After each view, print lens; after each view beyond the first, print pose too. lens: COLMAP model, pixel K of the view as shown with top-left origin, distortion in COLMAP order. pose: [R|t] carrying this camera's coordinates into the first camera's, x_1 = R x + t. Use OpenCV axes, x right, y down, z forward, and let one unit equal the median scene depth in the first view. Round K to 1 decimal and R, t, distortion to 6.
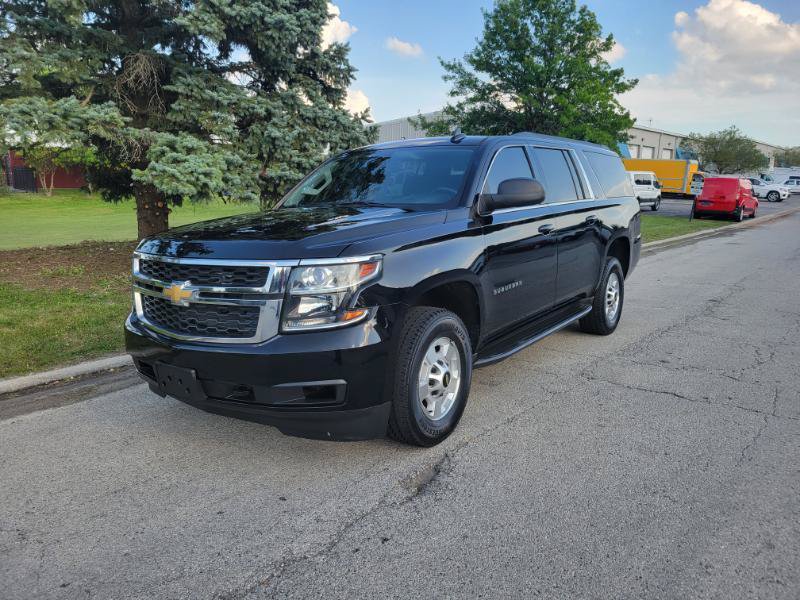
lens RADIAL K [[598.5, 0, 382.1], [0, 598.5, 299.6], [0, 0, 1]] dist [0.031242, -0.002673]
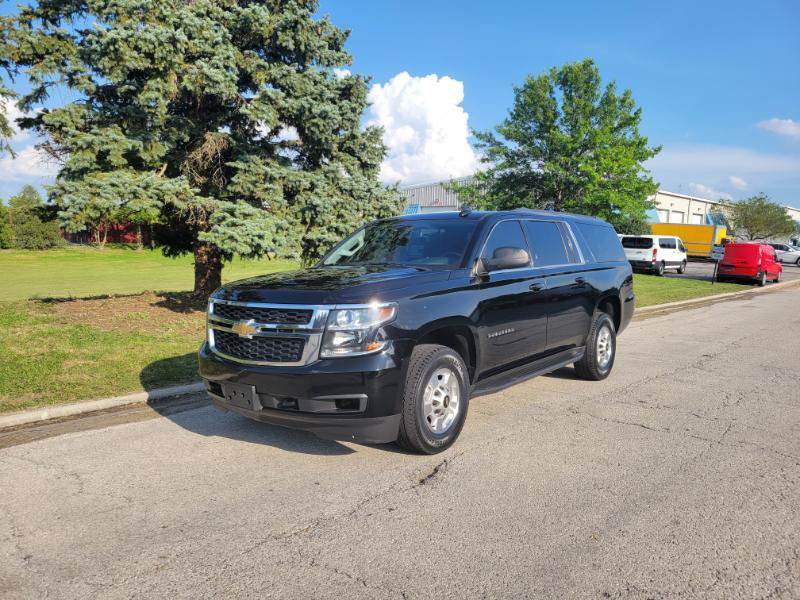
lens RADIAL K [[590.4, 0, 400.0], [0, 590.4, 300.0], [0, 0, 1]] dist [0.028215, -0.006833]
pose [[0.999466, 0.020128, -0.025752, 0.019074], [-0.022437, 0.995436, -0.092761, 0.019433], [0.023767, 0.093289, 0.995355, -0.149101]]
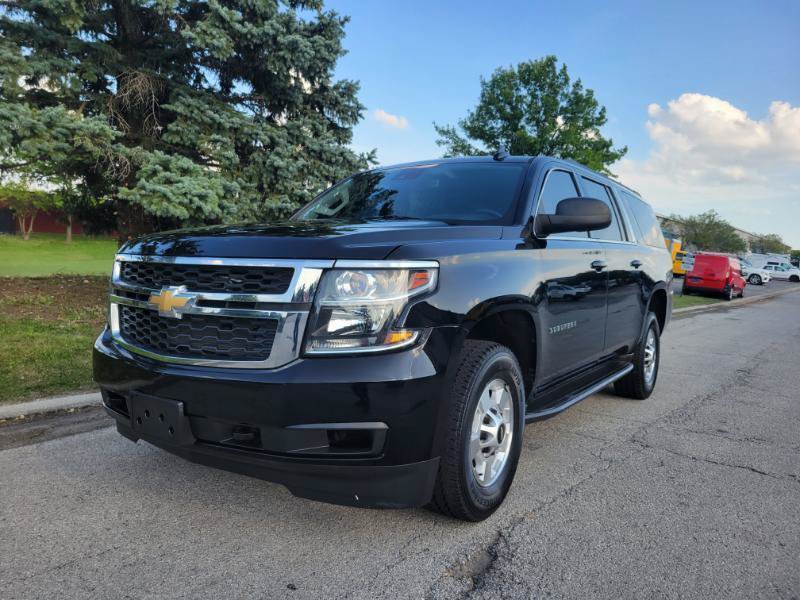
lens RADIAL K [[611.5, 0, 377.5], [0, 611.5, 296.0], [0, 0, 1]] dist [0.027328, -0.003707]
pose [[0.998469, 0.050923, 0.021586, -0.042418], [-0.048241, 0.992707, -0.110480, 0.027028], [-0.027054, 0.109270, 0.993644, 0.099334]]
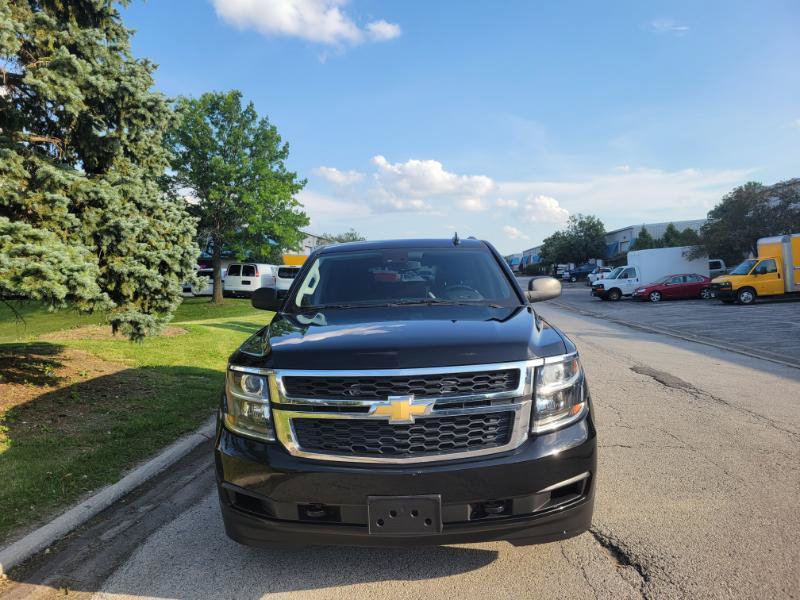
lens RADIAL K [[601.0, 0, 408.4], [0, 601.0, 298.1], [0, 0, 1]] dist [0.027861, 0.000191]
pose [[0.824622, -0.025307, 0.565118, -0.390363], [0.112227, 0.986461, -0.119585, -0.030792], [-0.554440, 0.162034, 0.816297, 0.119400]]
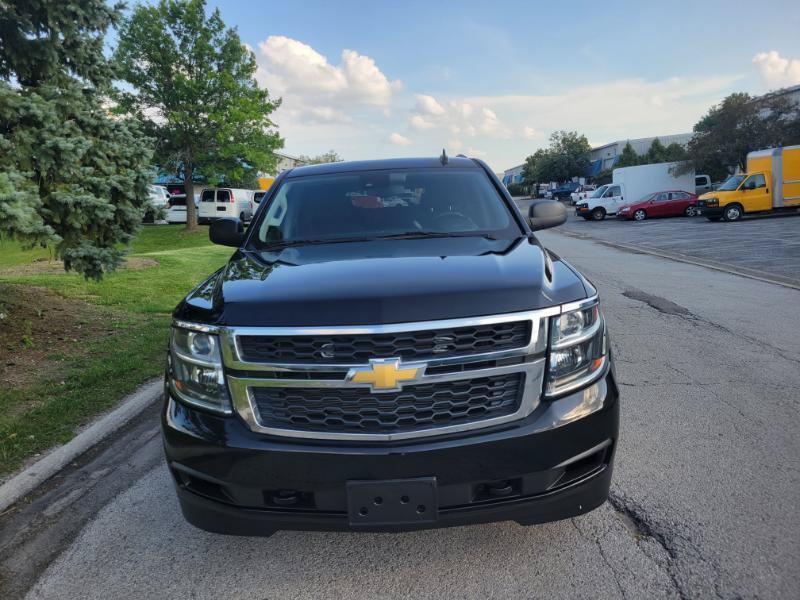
lens RADIAL K [[598.3, 0, 397.8], [0, 598.3, 308.5], [0, 0, 1]] dist [0.033905, -0.002775]
pose [[0.816230, -0.122860, 0.564512, -0.338381], [0.131362, 0.991000, 0.025745, -0.049550], [-0.562595, 0.053141, 0.825023, 0.194894]]
